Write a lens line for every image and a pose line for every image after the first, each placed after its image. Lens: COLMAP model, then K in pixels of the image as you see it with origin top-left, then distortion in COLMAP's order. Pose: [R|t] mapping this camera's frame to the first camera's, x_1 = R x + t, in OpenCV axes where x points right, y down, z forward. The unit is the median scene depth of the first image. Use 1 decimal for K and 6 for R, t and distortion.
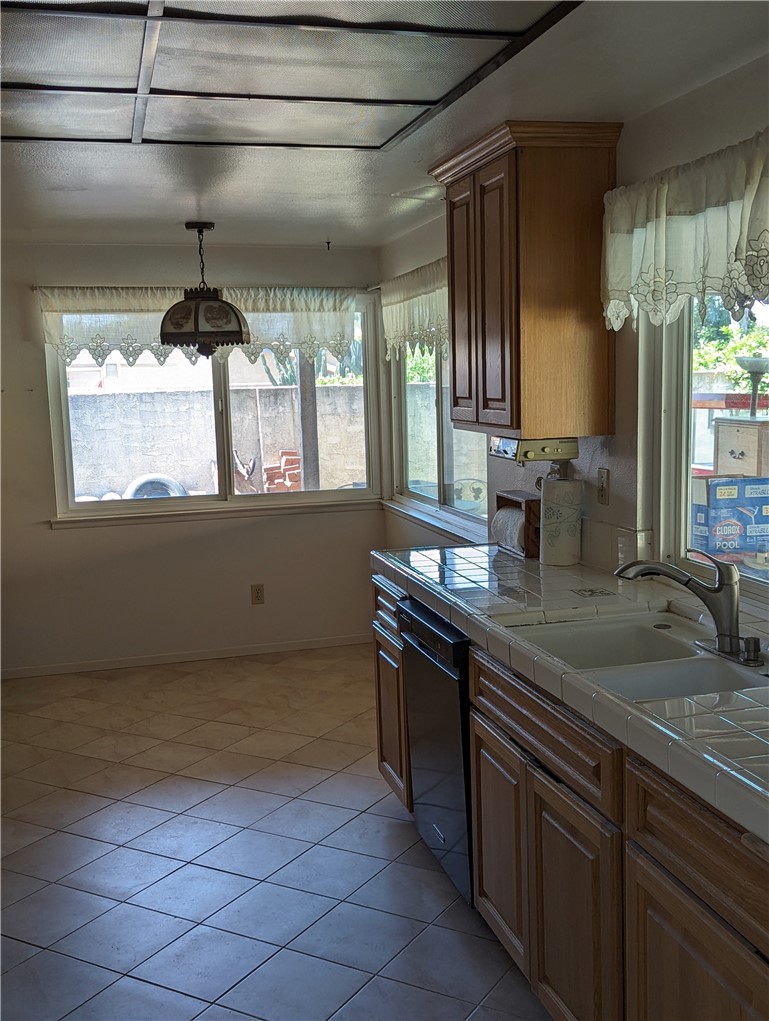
lens RADIAL K [[1067.4, 0, 385.4], [0, 1067.4, 522.8], [0, 0, 1]] dist [0.061634, -0.032122]
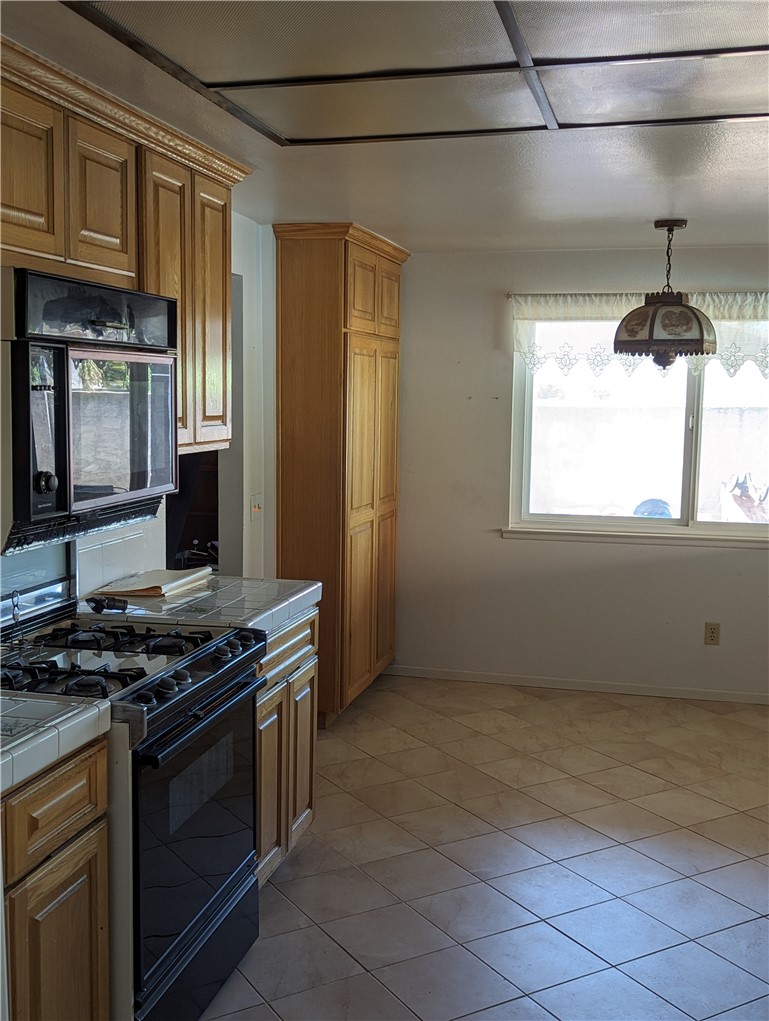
lens RADIAL K [[1067.4, 0, 385.4], [0, 1067.4, 522.8], [0, 0, 1]] dist [0.061634, -0.032122]
pose [[0.875851, 0.097618, -0.472606, 0.066346], [-0.103909, 0.994504, 0.012849, -0.010296], [0.471263, 0.037854, 0.881180, 0.084633]]
